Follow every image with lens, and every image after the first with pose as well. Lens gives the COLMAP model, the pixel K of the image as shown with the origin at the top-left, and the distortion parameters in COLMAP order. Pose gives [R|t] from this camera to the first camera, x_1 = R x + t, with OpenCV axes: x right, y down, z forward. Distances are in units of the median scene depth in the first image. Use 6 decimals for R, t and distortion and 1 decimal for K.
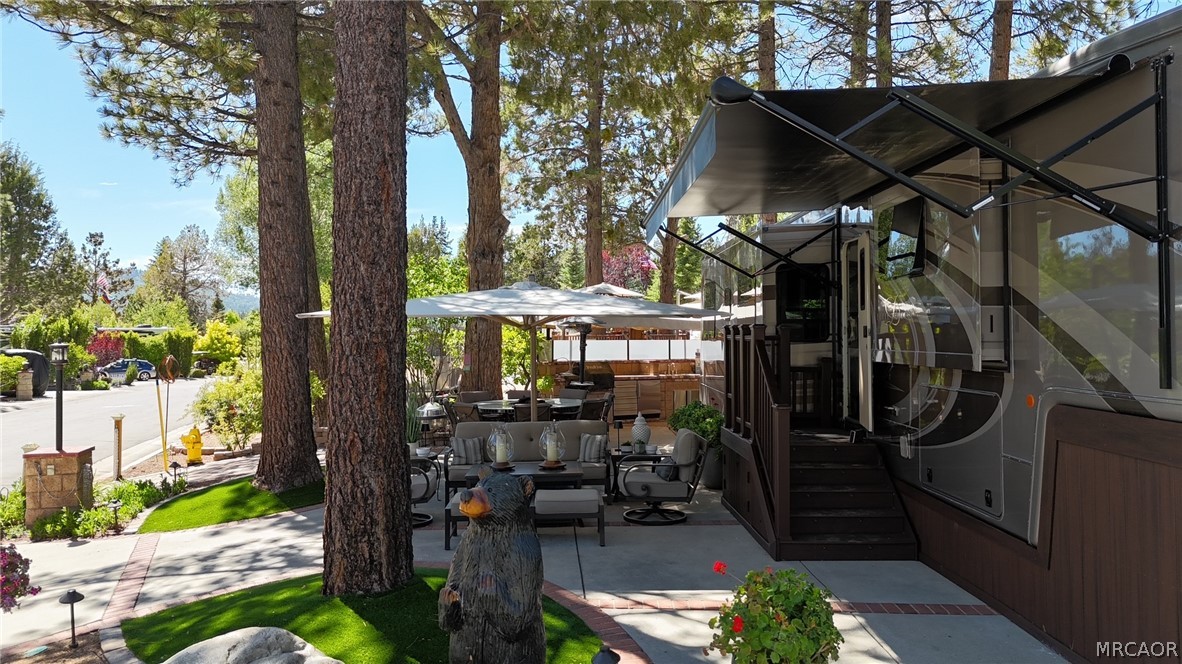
lens RADIAL K [[872.5, 0, 591.0], [0, 872.5, 332.0], [0, 0, 1]] dist [0.043943, -0.029491]
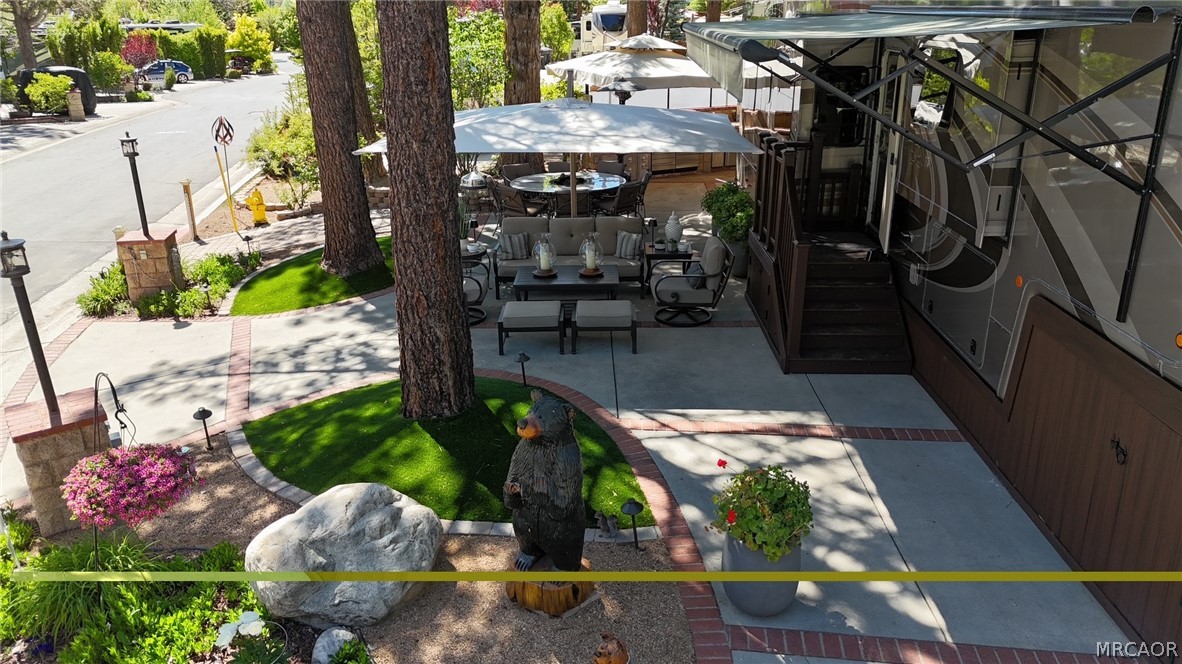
lens RADIAL K [[872.5, 0, 591.0], [0, 872.5, 332.0], [0, 0, 1]] dist [0.043943, -0.029491]
pose [[0.998940, 0.013858, -0.043901, 0.005287], [0.002289, 0.937485, 0.348019, -0.178355], [0.045979, -0.347750, 0.936459, -0.064500]]
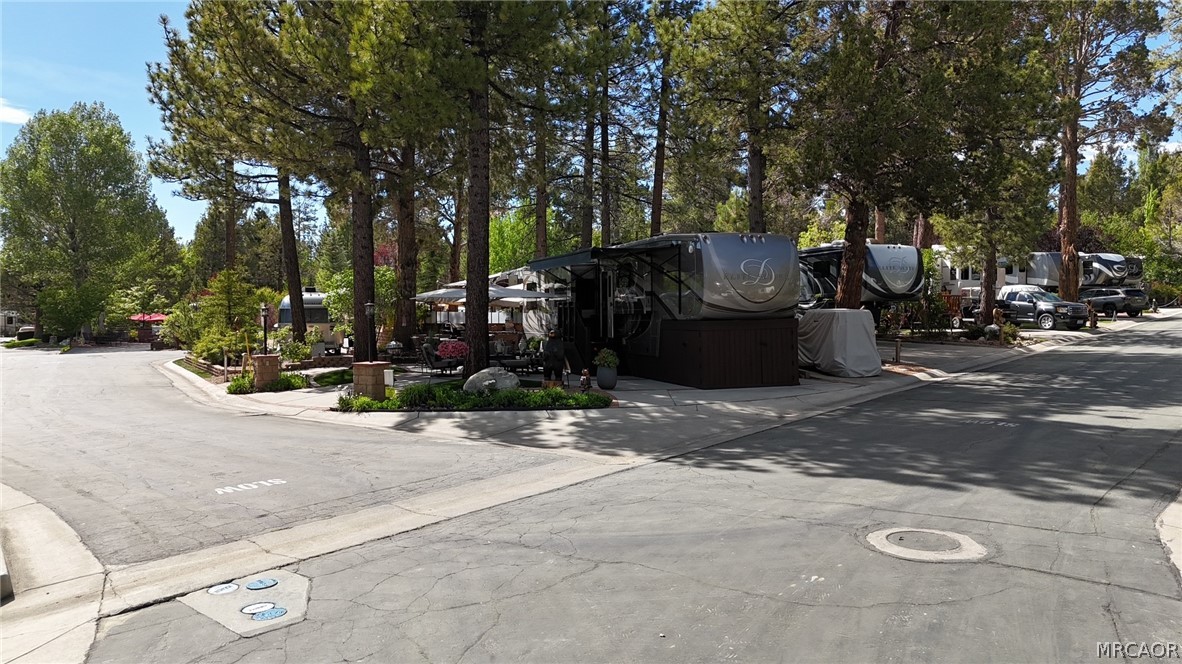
lens RADIAL K [[872.5, 0, 591.0], [0, 872.5, 332.0], [0, 0, 1]] dist [0.043943, -0.029491]
pose [[0.942121, -0.002261, 0.335266, -0.765386], [-0.003856, 0.999838, 0.017578, 0.043117], [-0.335251, -0.017853, 0.941960, -1.814890]]
